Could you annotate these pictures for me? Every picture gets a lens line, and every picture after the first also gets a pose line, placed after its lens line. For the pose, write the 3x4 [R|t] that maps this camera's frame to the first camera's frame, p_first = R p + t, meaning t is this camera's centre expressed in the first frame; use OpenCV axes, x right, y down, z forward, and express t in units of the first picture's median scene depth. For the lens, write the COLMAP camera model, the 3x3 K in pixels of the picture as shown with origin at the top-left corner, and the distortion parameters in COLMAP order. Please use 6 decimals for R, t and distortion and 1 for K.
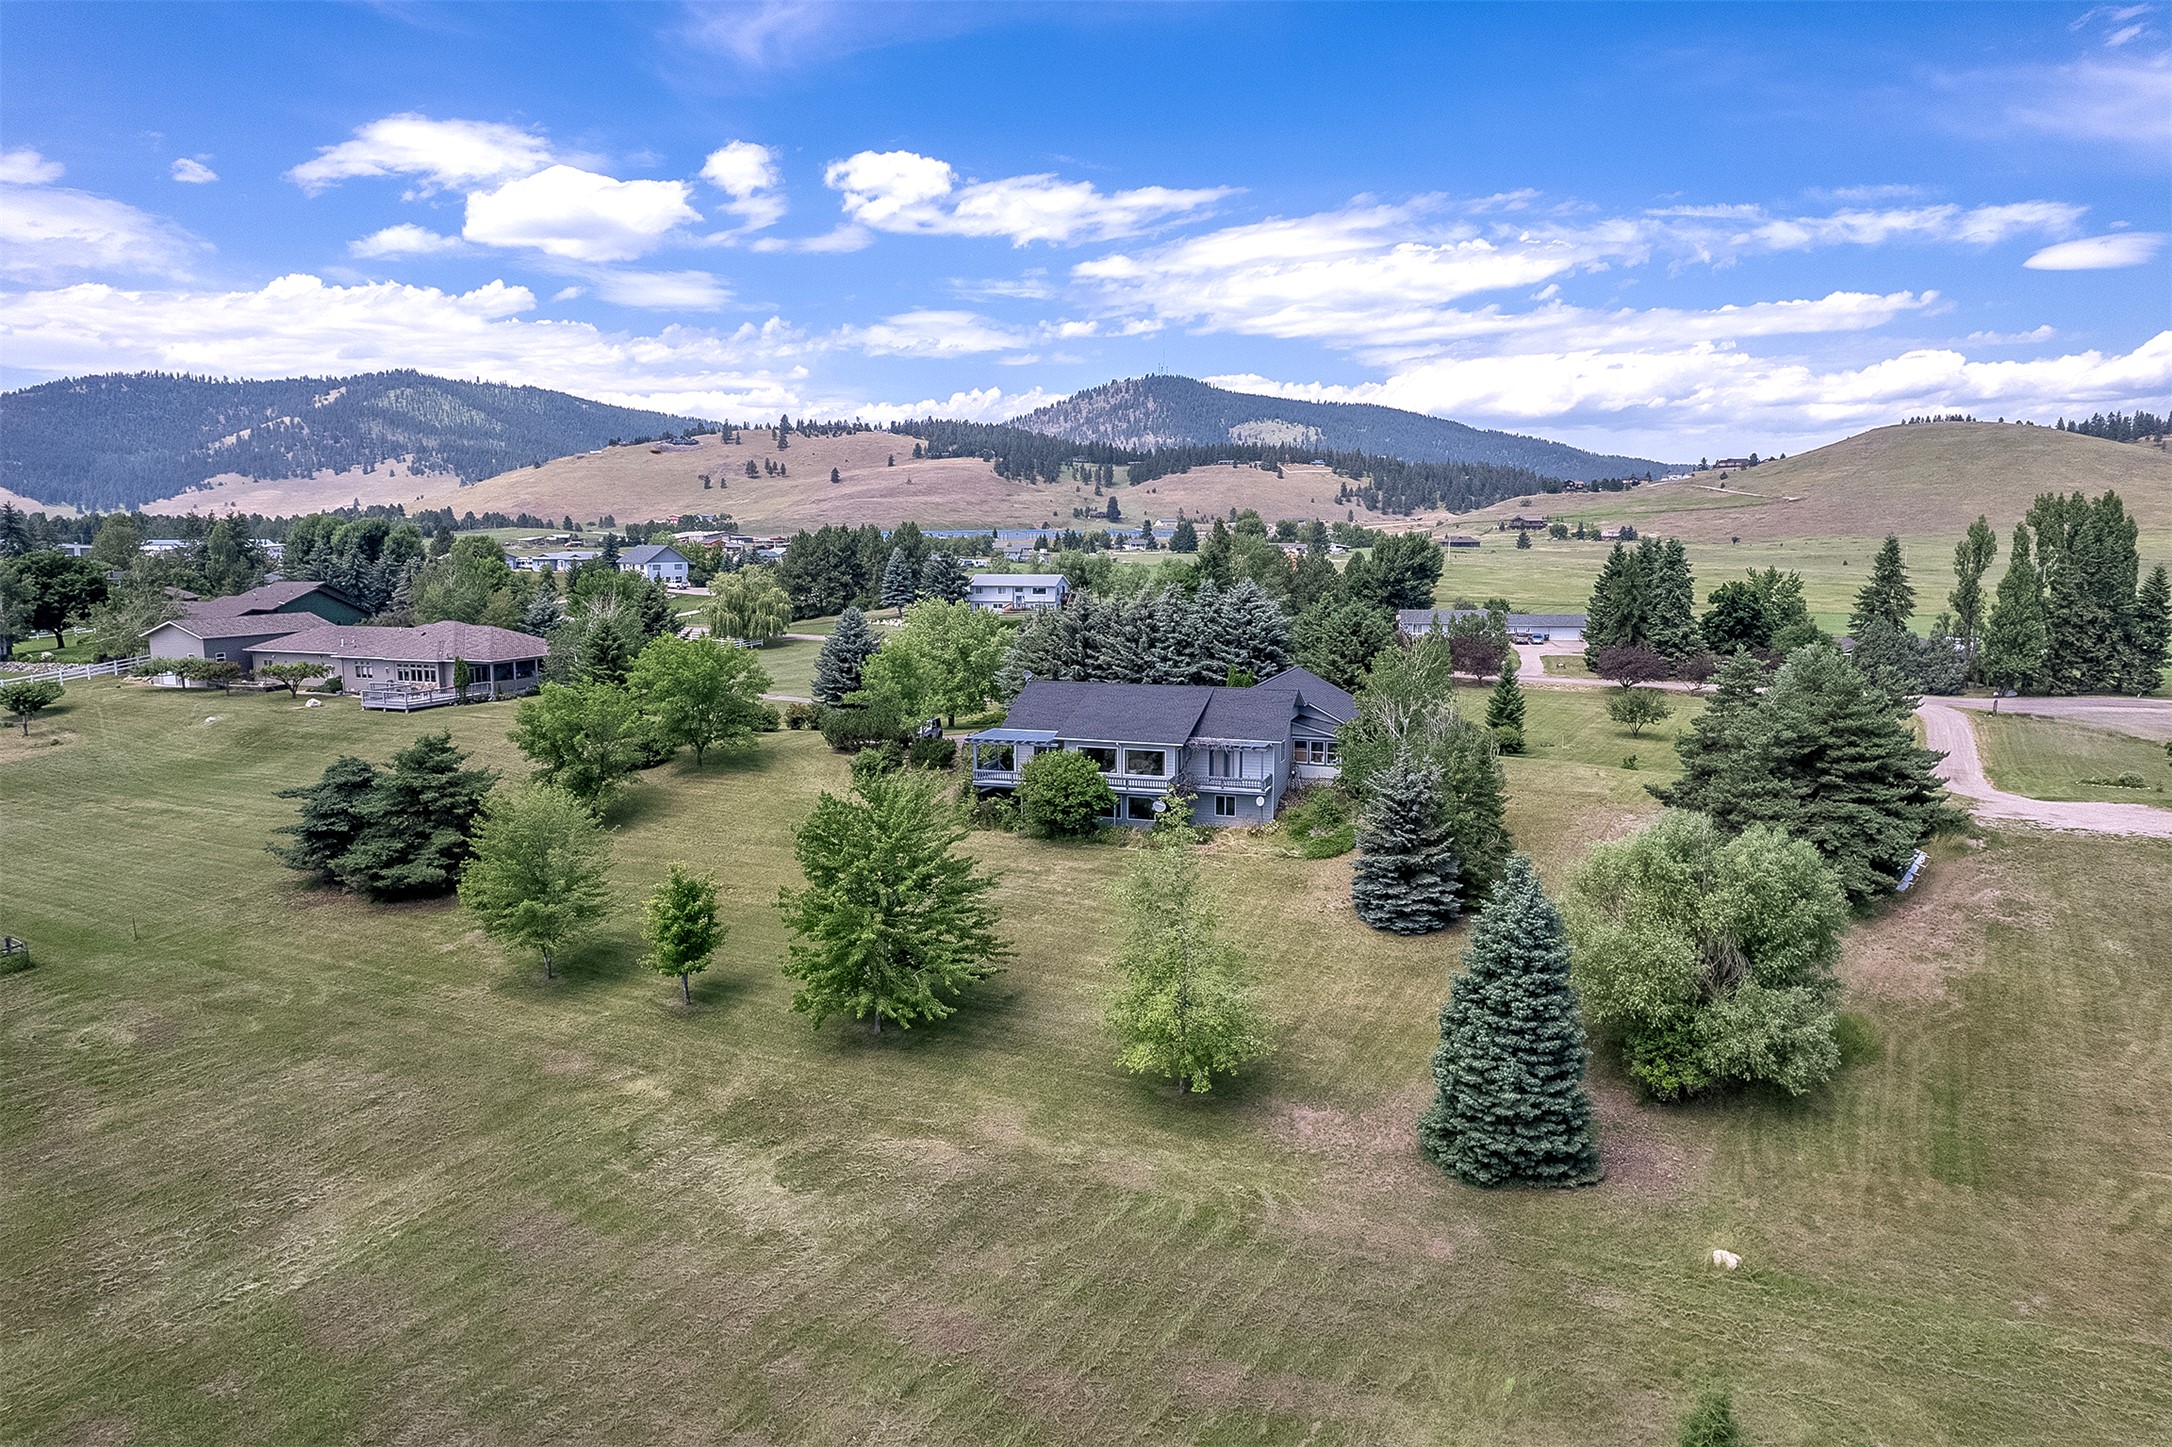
lens RADIAL K [[1399.7, 0, 1086.0], [0, 1399.7, 723.5], [0, 0, 1]] dist [-0.058985, 0.051317]
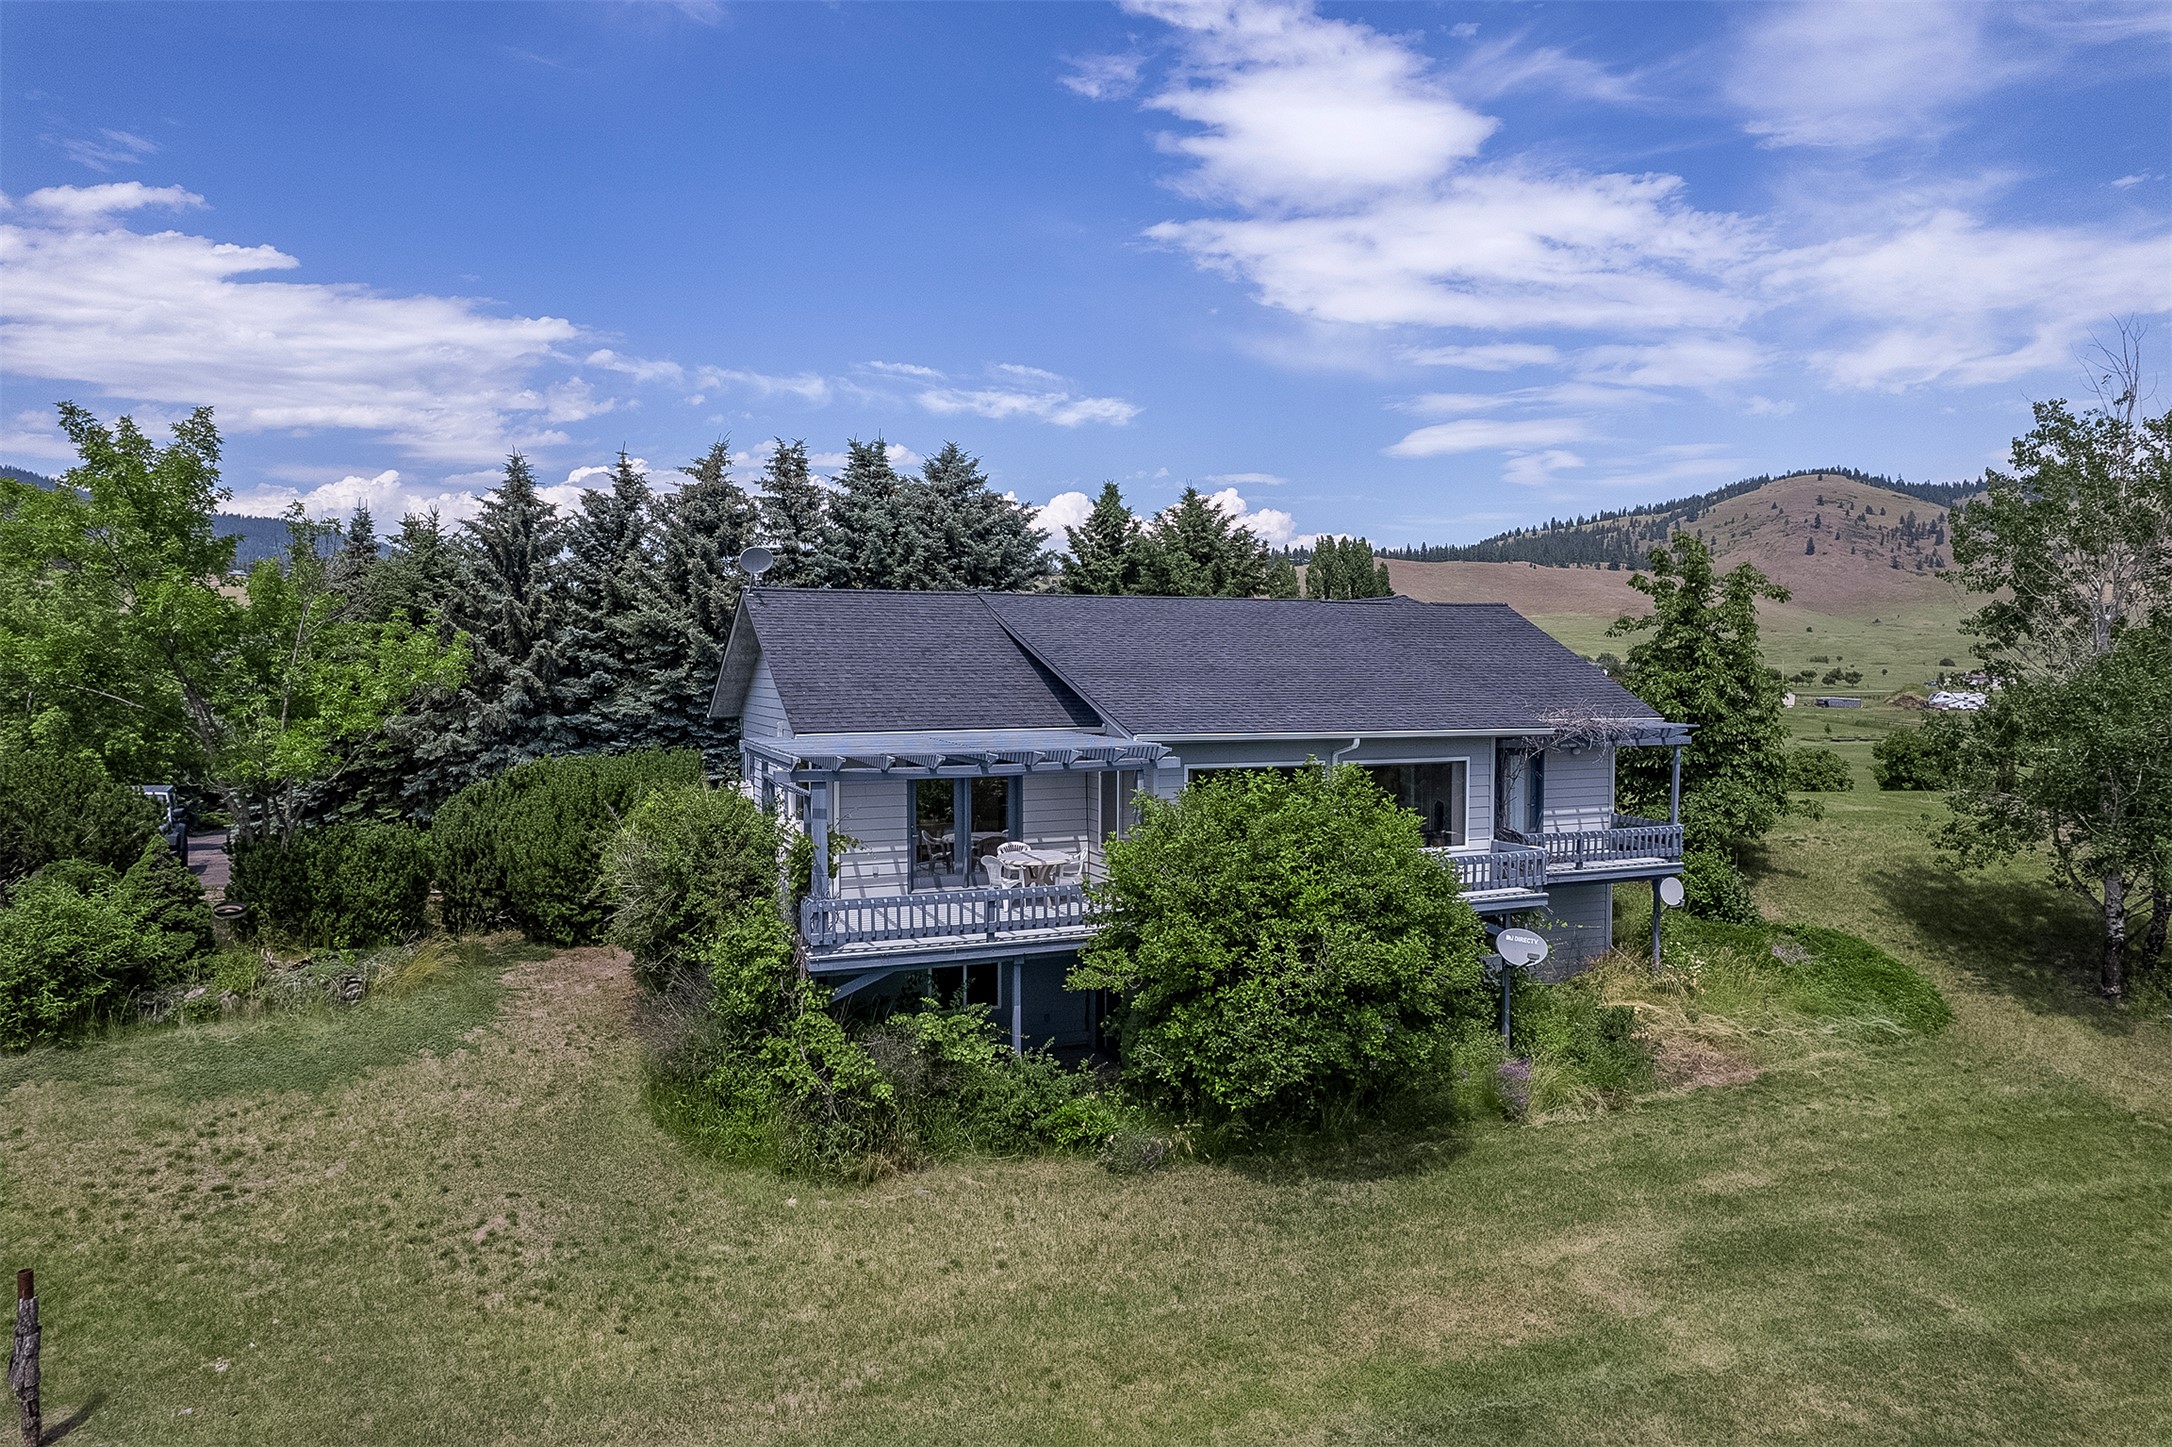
lens RADIAL K [[1378.7, 0, 1086.0], [0, 1378.7, 723.5], [0, 0, 1]] dist [-0.071743, 0.070922]
pose [[0.727657, -0.021122, 0.685616, -0.024566], [0.086096, 0.994434, -0.060739, 0.002758], [-0.680516, 0.103226, 0.725425, 0.102142]]
